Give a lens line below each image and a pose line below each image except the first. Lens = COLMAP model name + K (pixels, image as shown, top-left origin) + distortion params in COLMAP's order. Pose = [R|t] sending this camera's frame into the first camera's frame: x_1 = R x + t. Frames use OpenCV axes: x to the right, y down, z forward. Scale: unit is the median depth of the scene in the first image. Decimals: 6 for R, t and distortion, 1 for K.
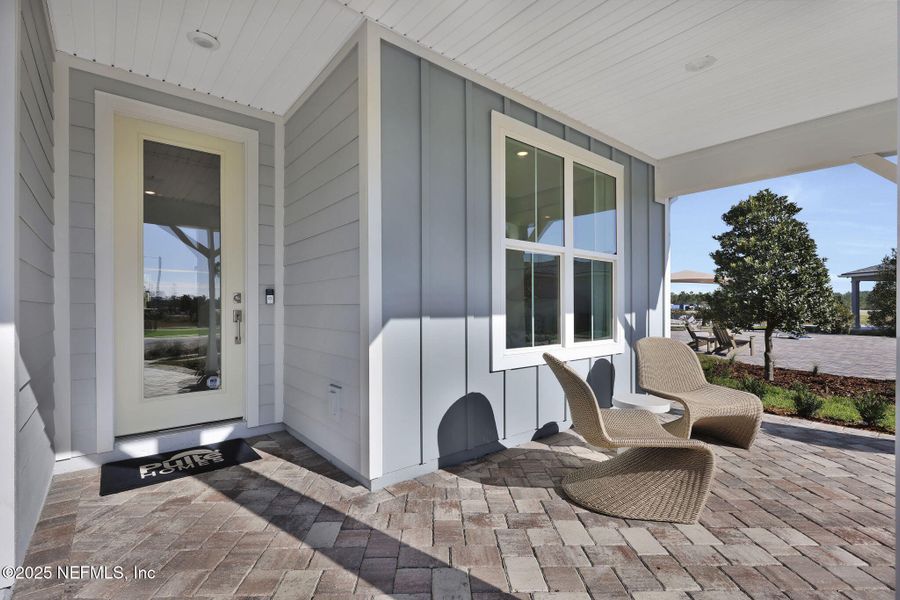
lens RADIAL K [[421.1, 0, 448.5], [0, 421.1, 300.5], [0, 0, 1]] dist [0.002601, 0.000048]
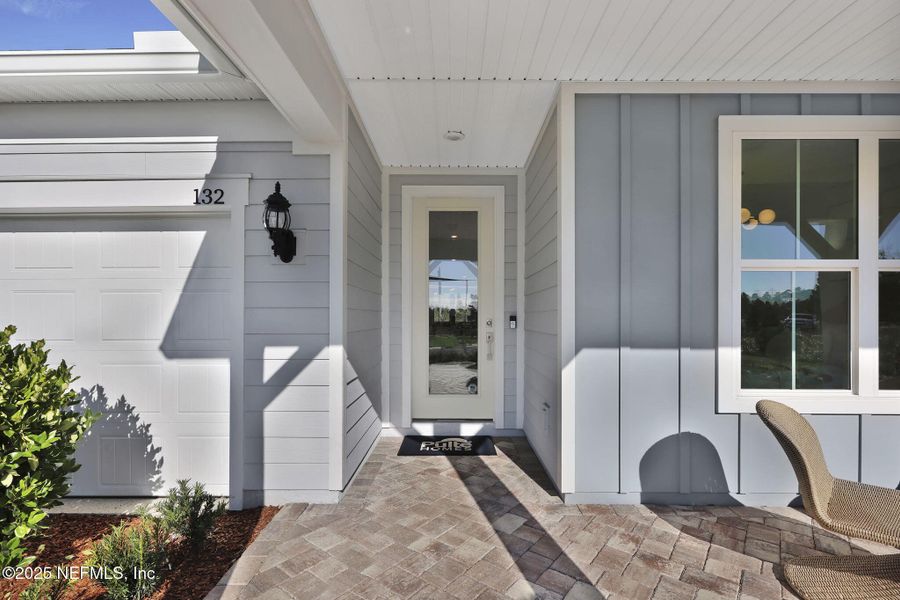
lens RADIAL K [[421.1, 0, 444.2], [0, 421.1, 306.6], [0, 0, 1]] dist [0.002601, 0.000048]
pose [[0.764787, -0.012394, -0.644164, 0.247387], [-0.000378, 0.999806, -0.019684, -0.035878], [0.644284, 0.015298, 0.764634, -0.048483]]
